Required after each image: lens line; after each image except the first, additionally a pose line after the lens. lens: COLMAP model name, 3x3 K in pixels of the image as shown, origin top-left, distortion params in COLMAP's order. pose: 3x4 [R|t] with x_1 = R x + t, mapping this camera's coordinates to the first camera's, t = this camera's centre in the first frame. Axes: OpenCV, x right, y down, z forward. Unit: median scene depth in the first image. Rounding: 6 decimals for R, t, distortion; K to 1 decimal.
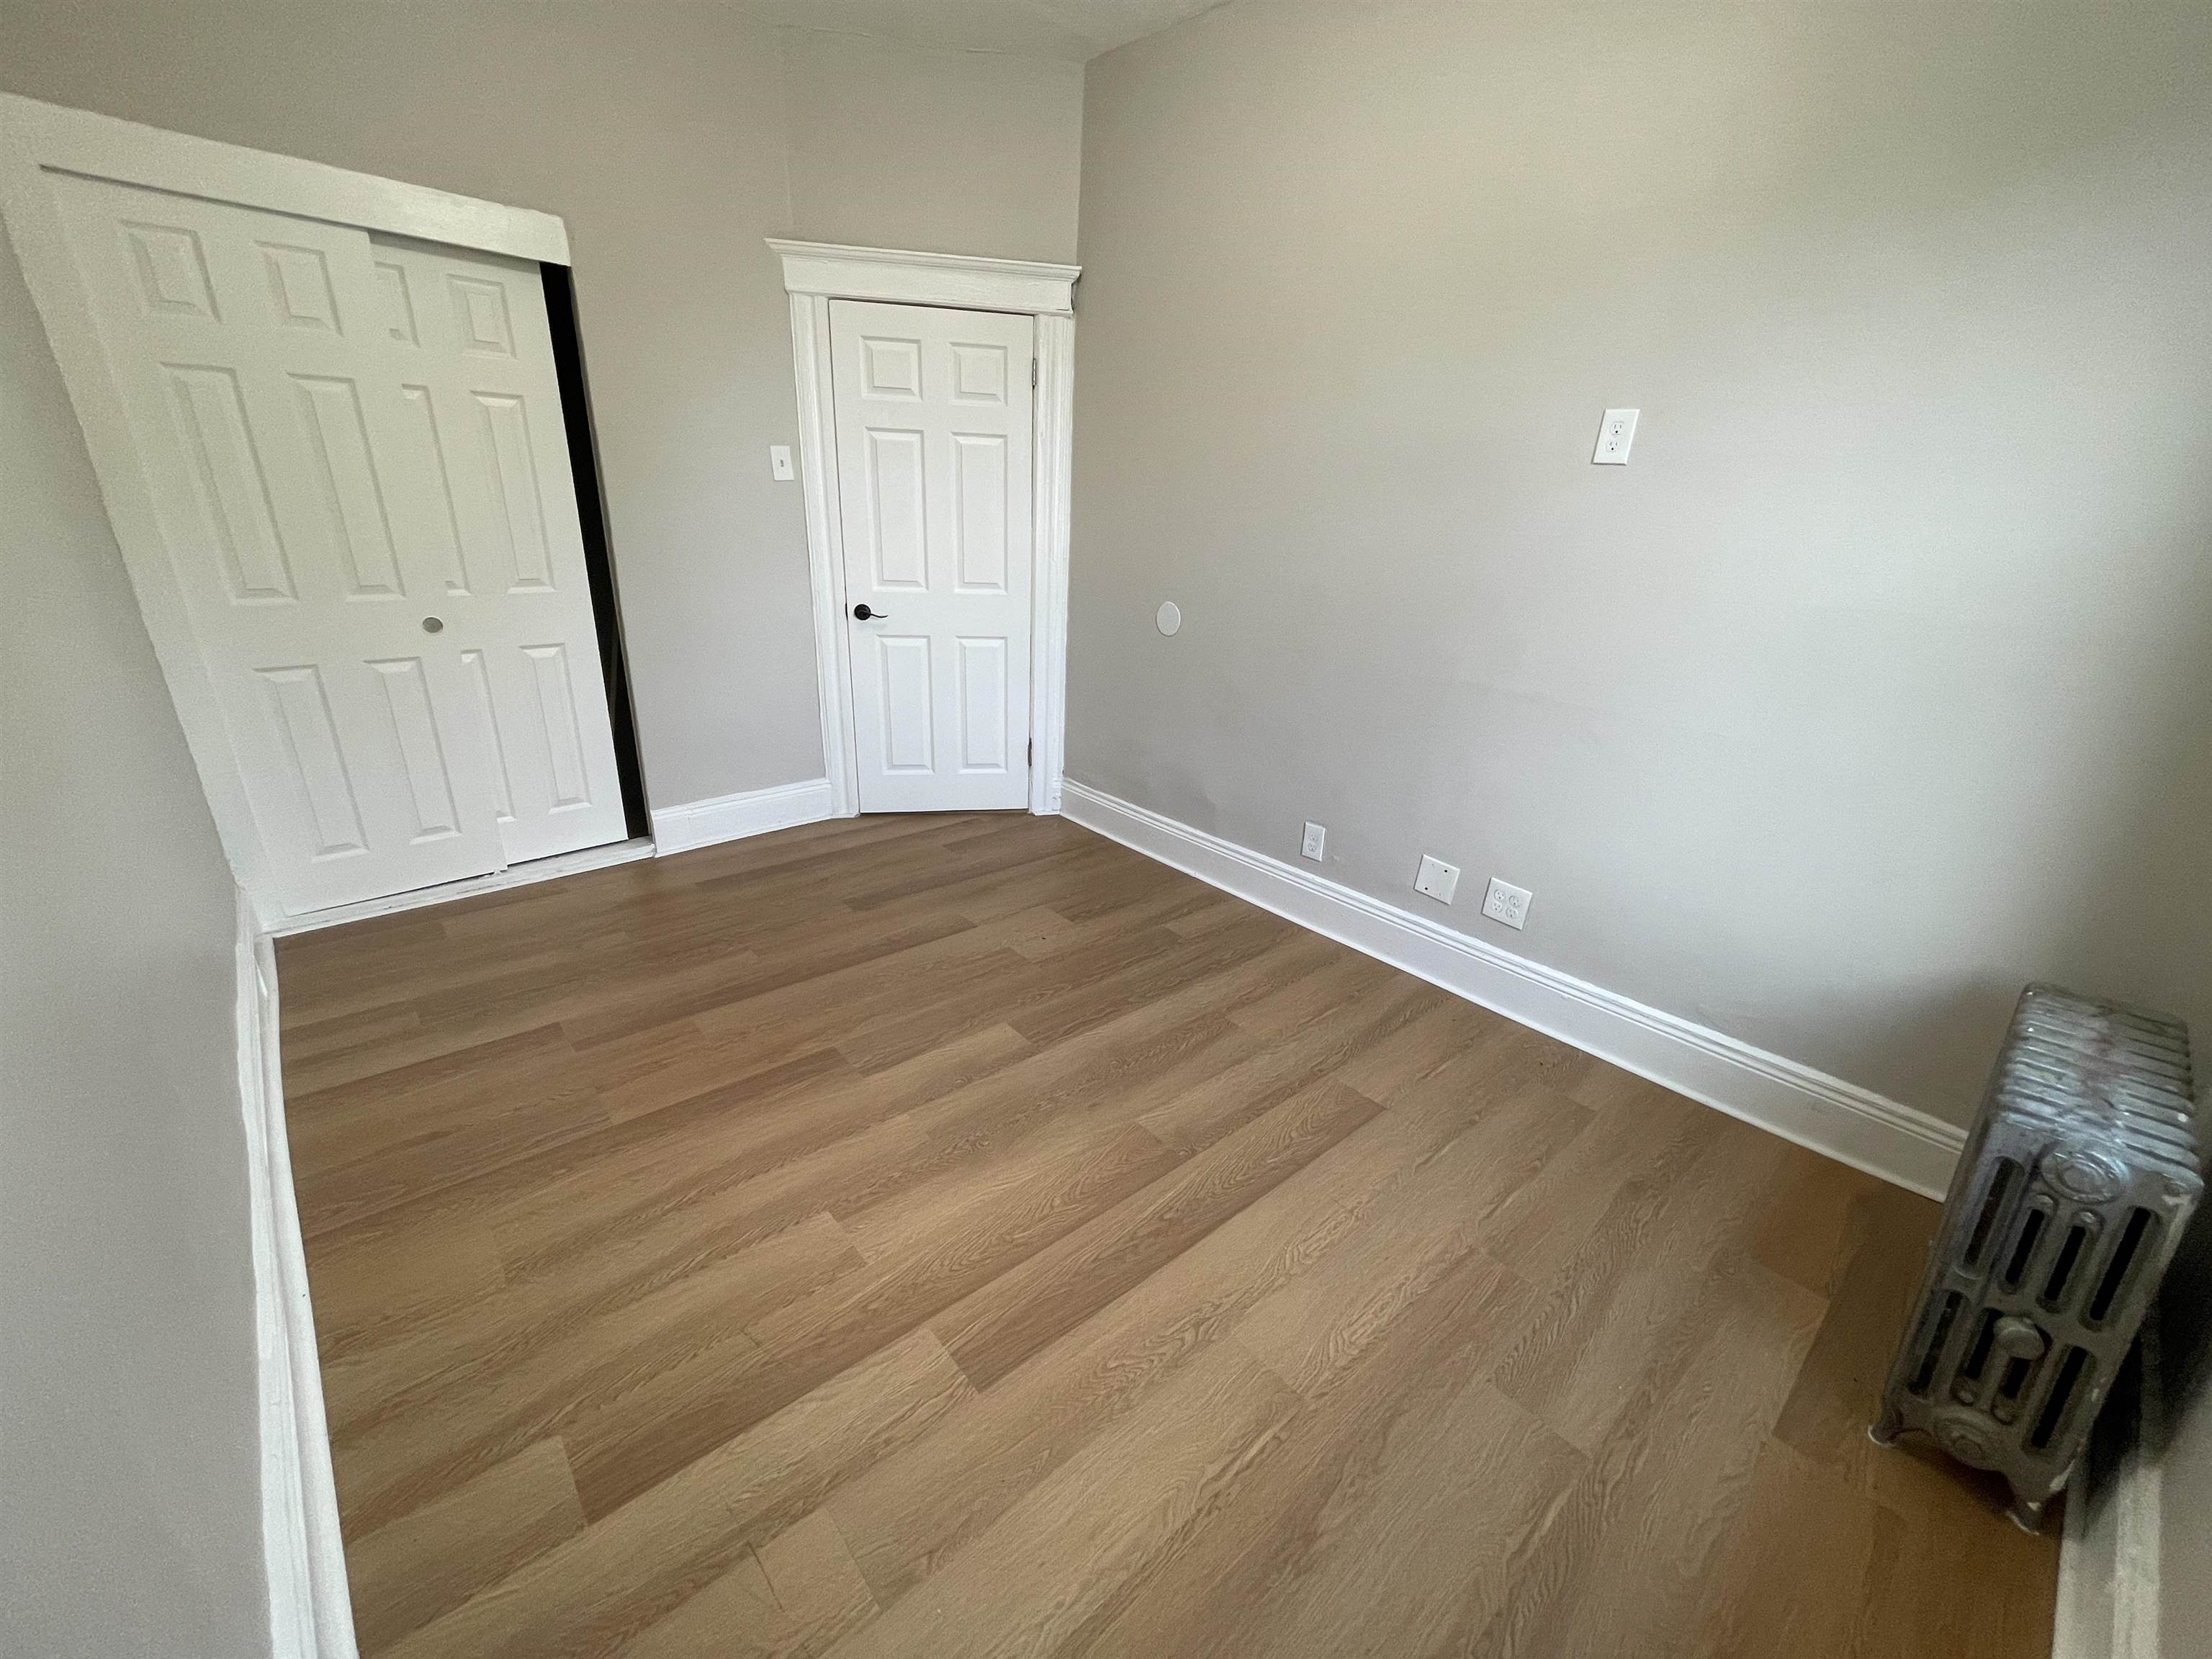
lens RADIAL K [[881.5, 0, 1106.0], [0, 881.5, 829.5], [0, 0, 1]] dist [-0.000437, -0.000129]
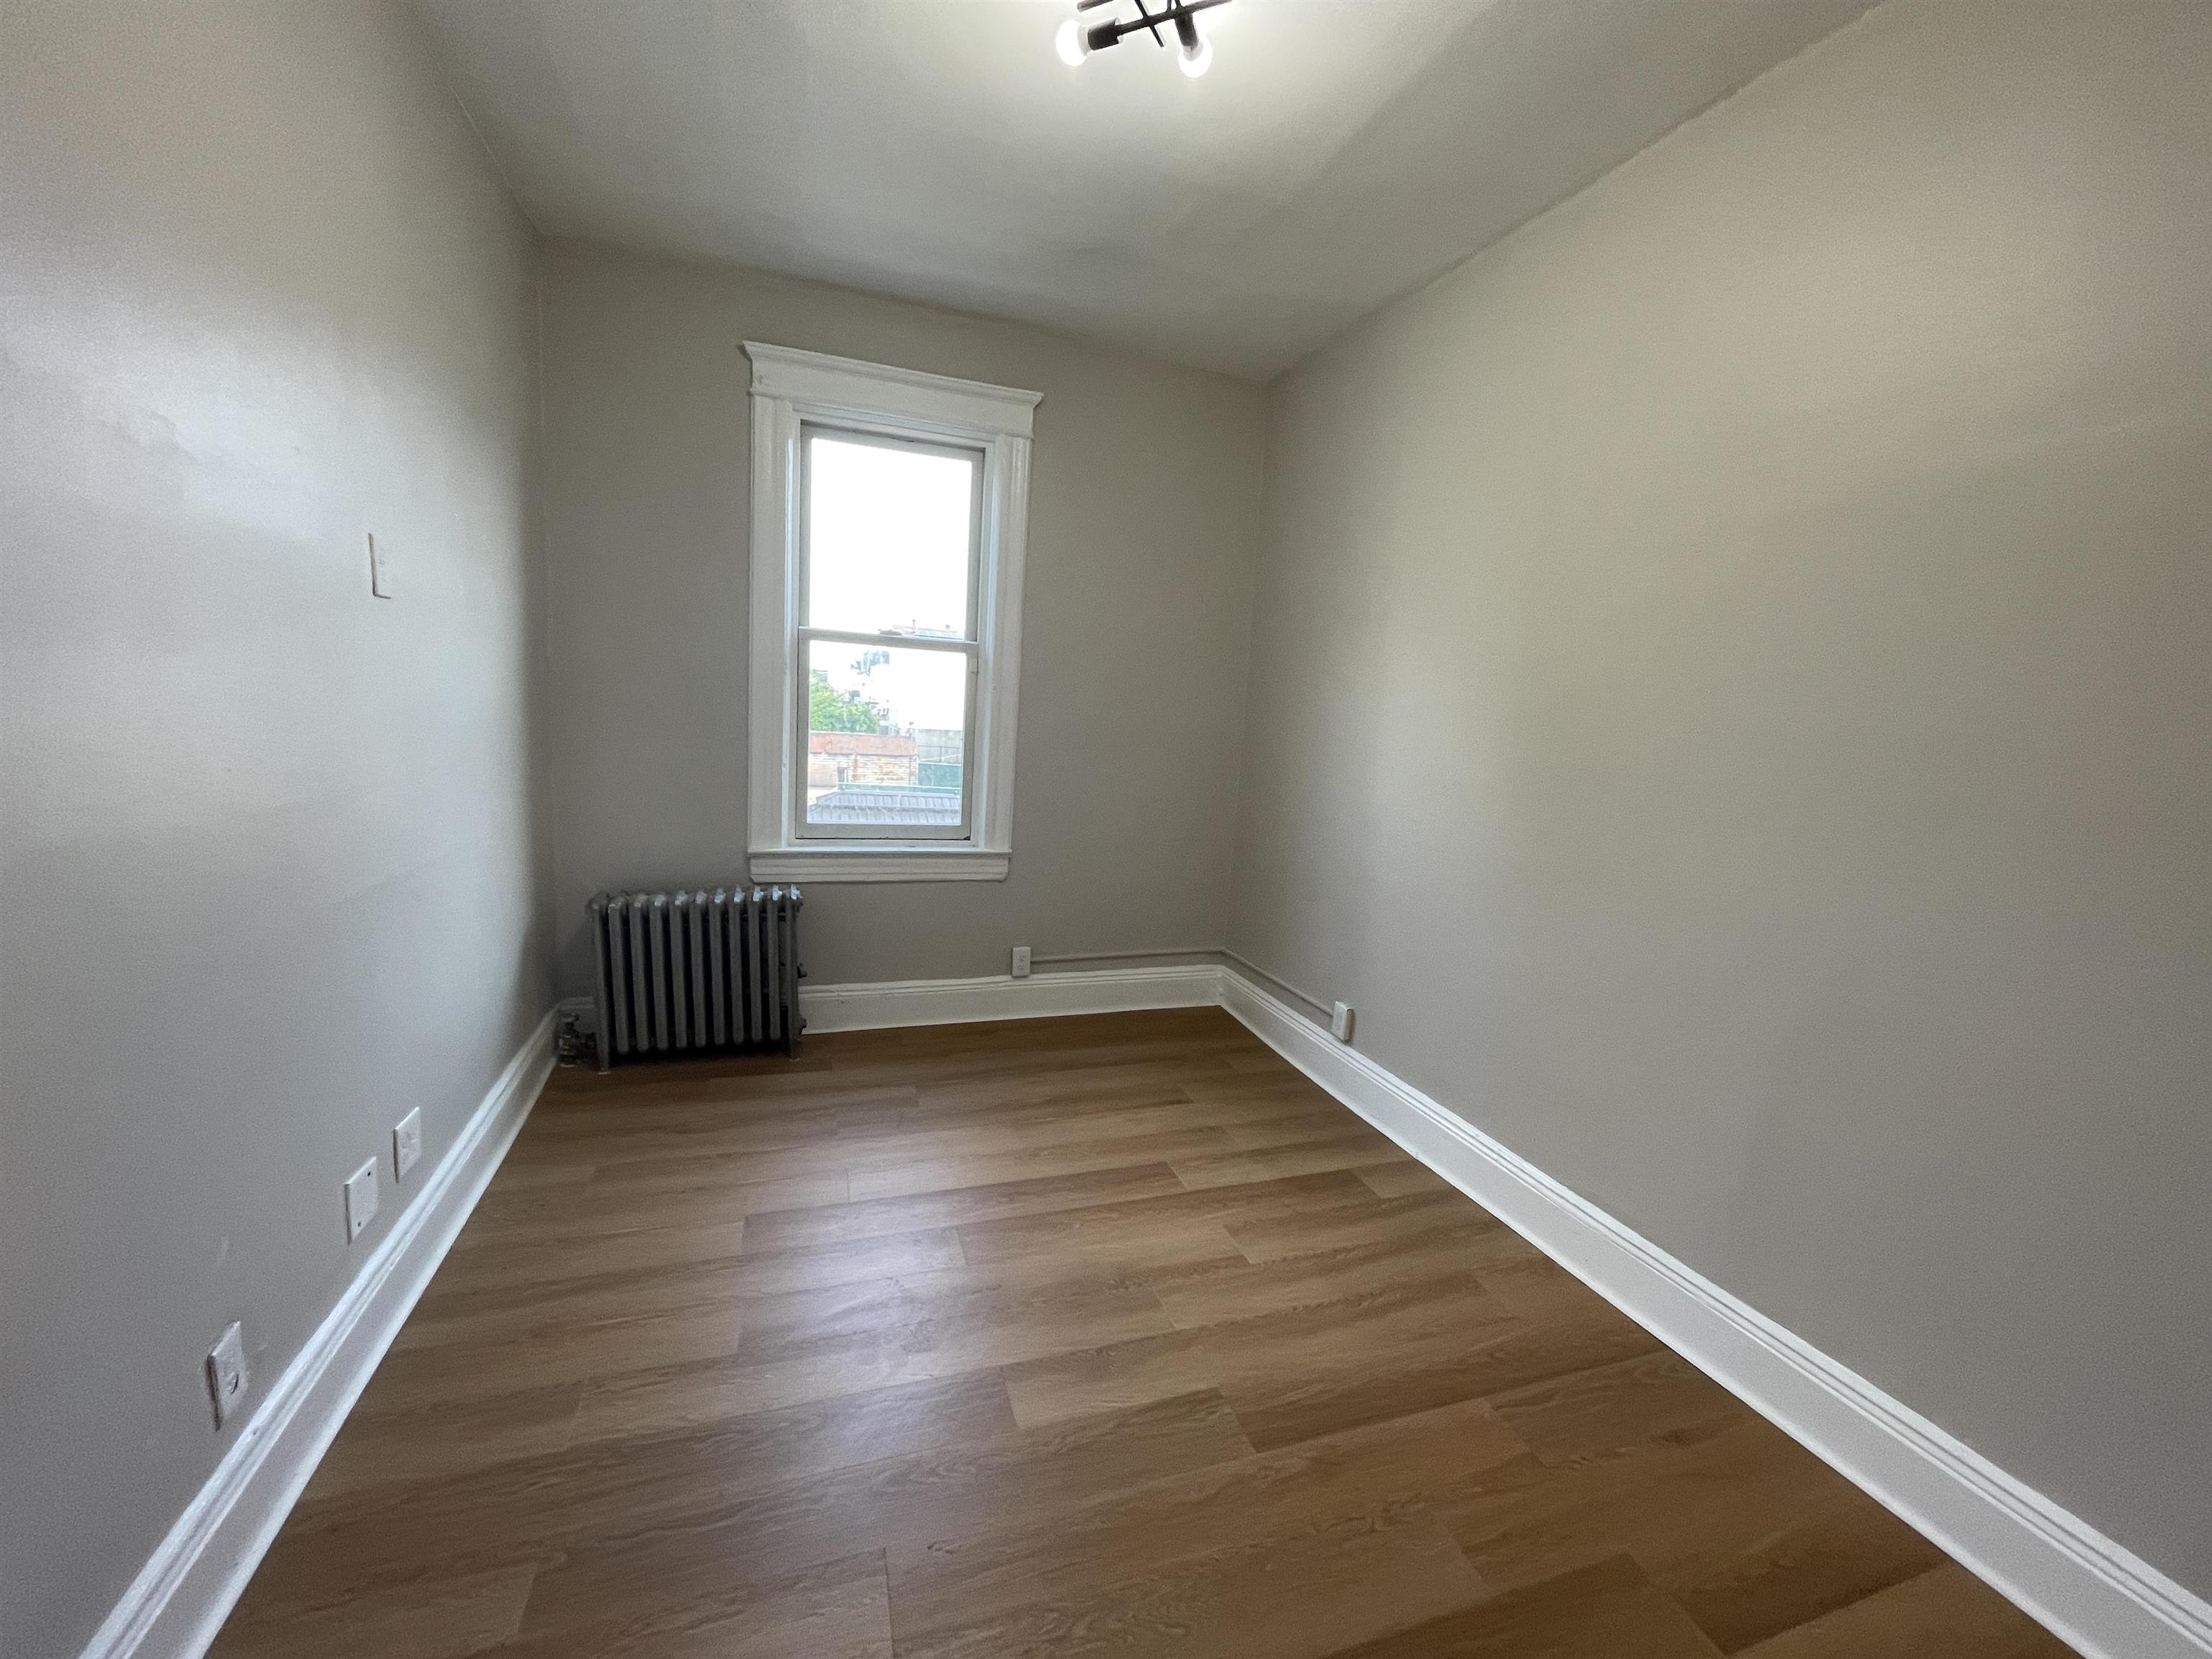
lens RADIAL K [[881.5, 0, 1106.0], [0, 881.5, 829.5], [0, 0, 1]] dist [-0.000437, -0.000129]
pose [[-0.913796, -0.155366, 0.375285, -0.490879], [0.048927, 0.875119, 0.481429, -0.700627], [-0.403217, 0.458289, -0.792078, 1.753348]]
